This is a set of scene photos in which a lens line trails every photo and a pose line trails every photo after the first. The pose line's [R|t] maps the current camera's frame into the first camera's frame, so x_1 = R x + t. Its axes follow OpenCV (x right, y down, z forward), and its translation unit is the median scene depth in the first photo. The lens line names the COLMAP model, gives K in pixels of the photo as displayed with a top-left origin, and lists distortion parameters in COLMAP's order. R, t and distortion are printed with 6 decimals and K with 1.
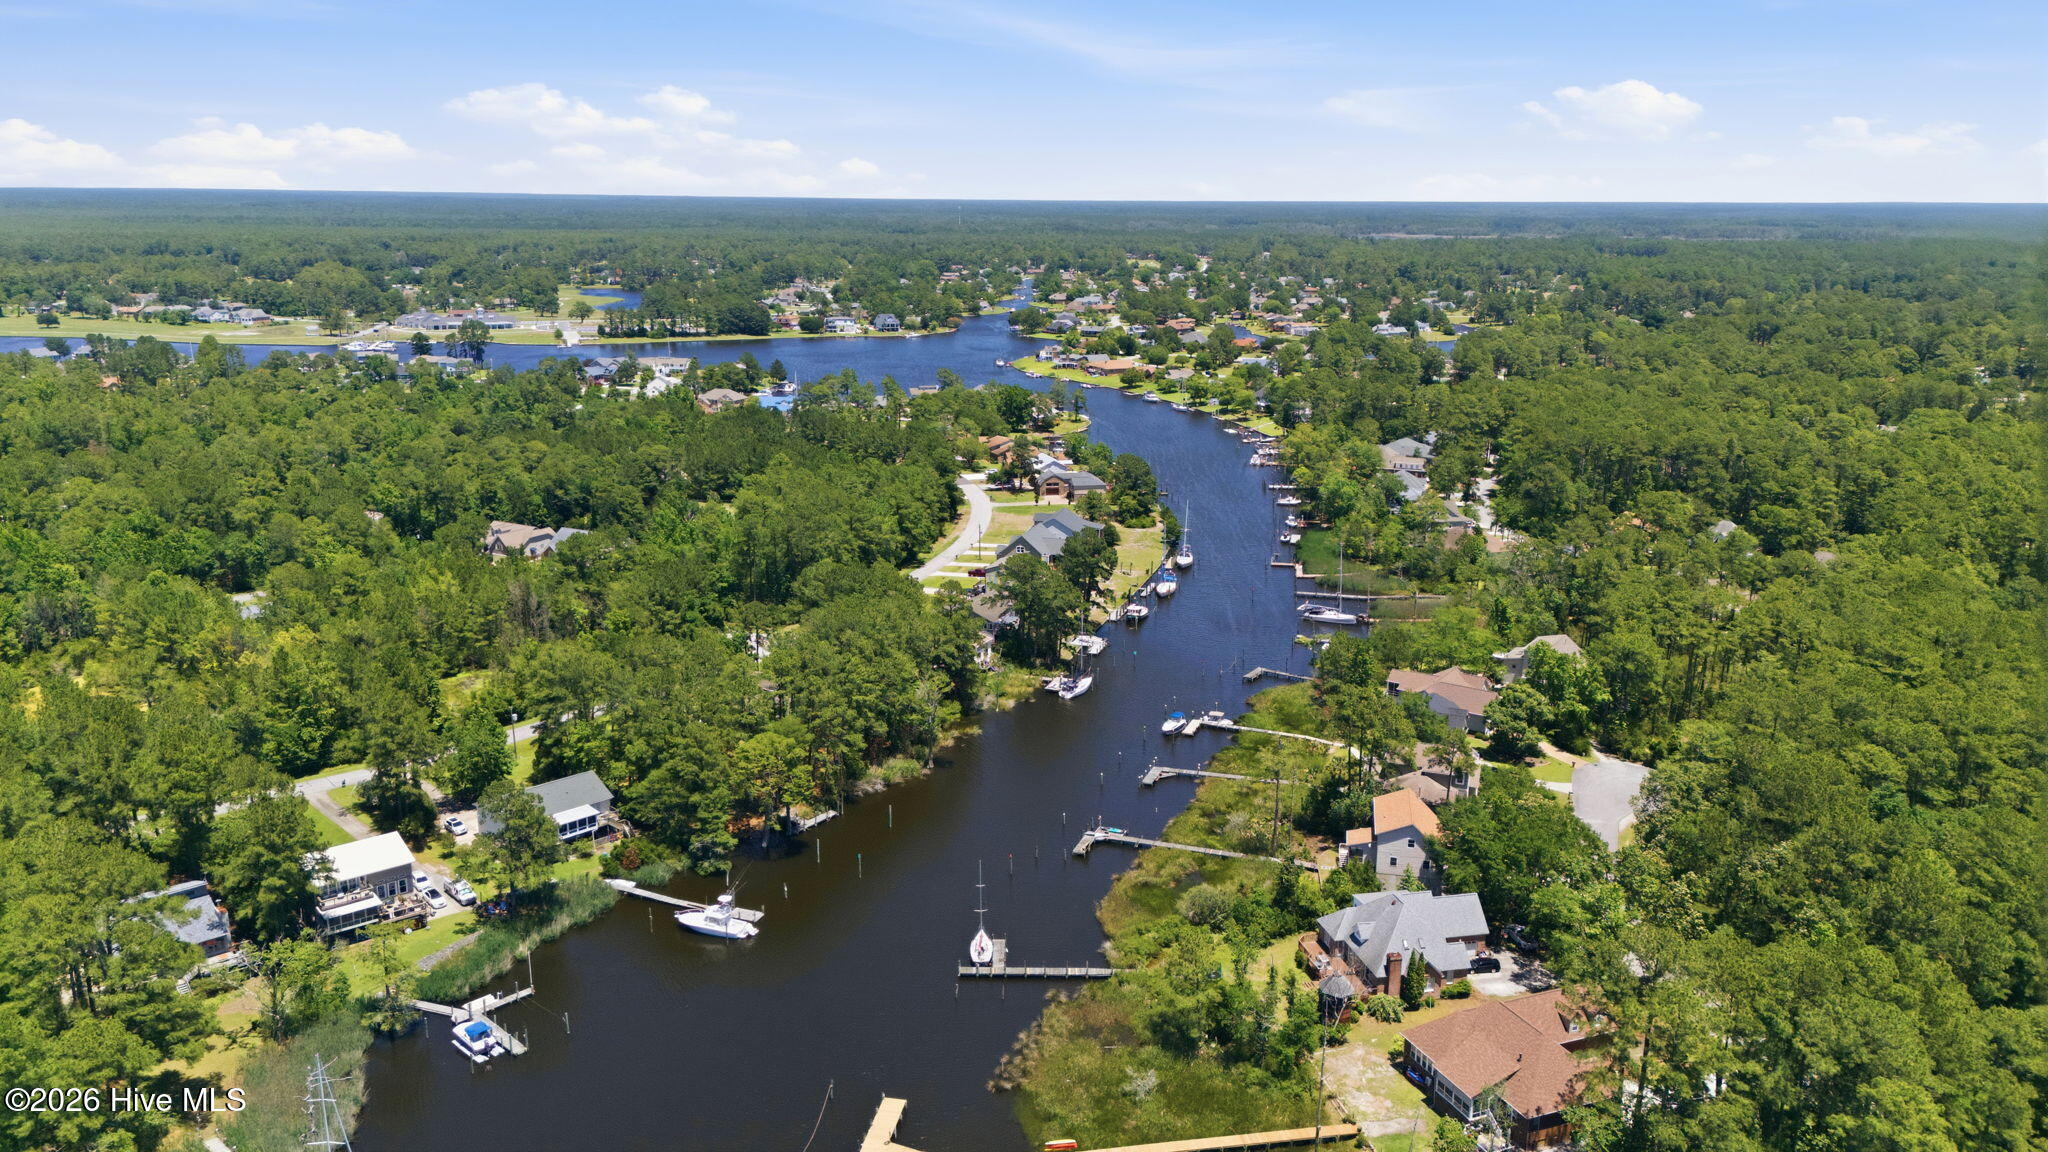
lens RADIAL K [[1572.4, 0, 1030.9], [0, 1572.4, 537.7], [0, 0, 1]] dist [0.100968, -0.120054]
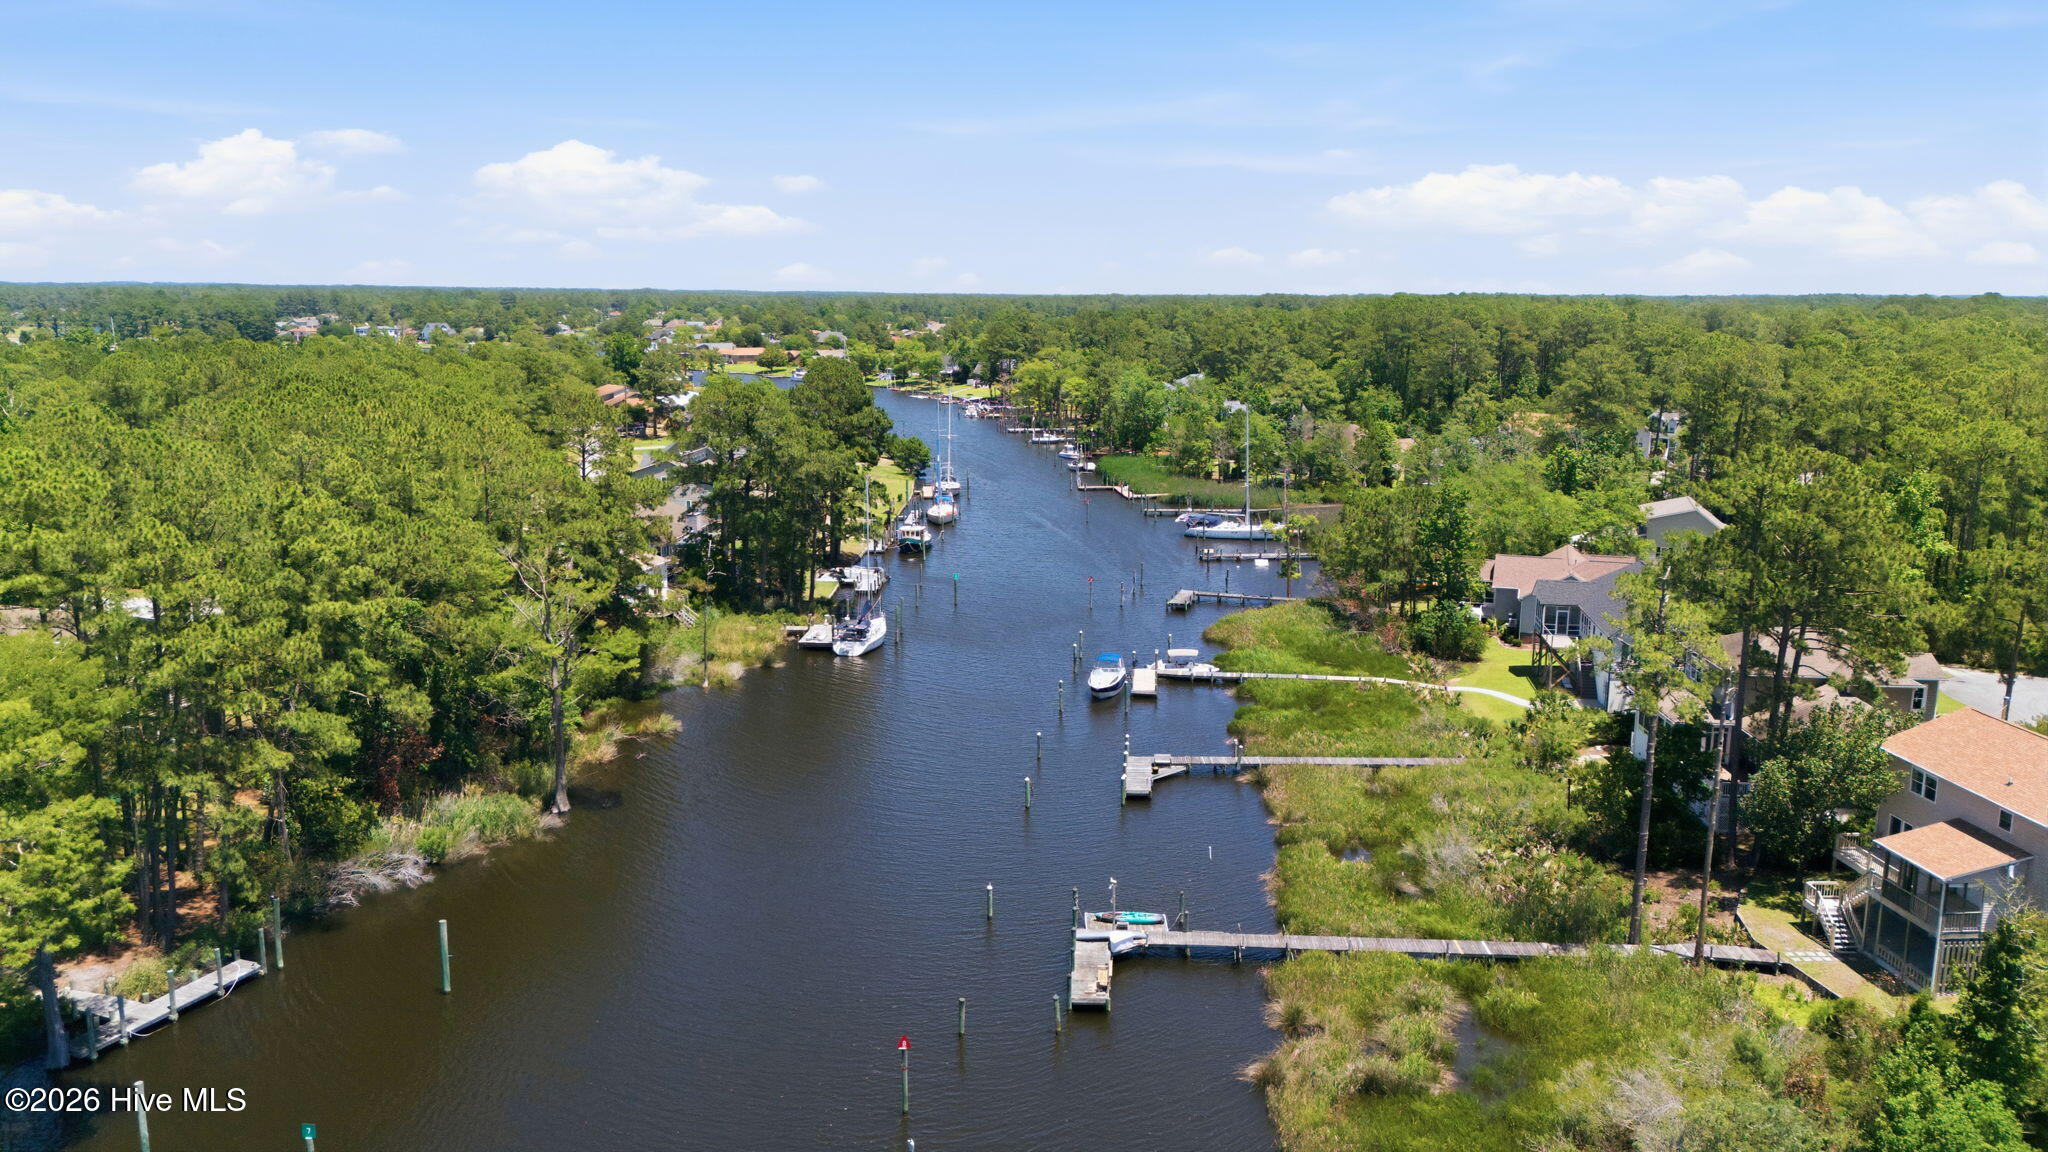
lens RADIAL K [[1572.4, 0, 1030.9], [0, 1572.4, 537.7], [0, 0, 1]] dist [0.100968, -0.120054]
pose [[0.966598, -0.051582, 0.251052, -0.047664], [0.066123, 0.996566, -0.049829, 0.108037], [-0.247619, 0.064765, 0.966690, 0.607444]]
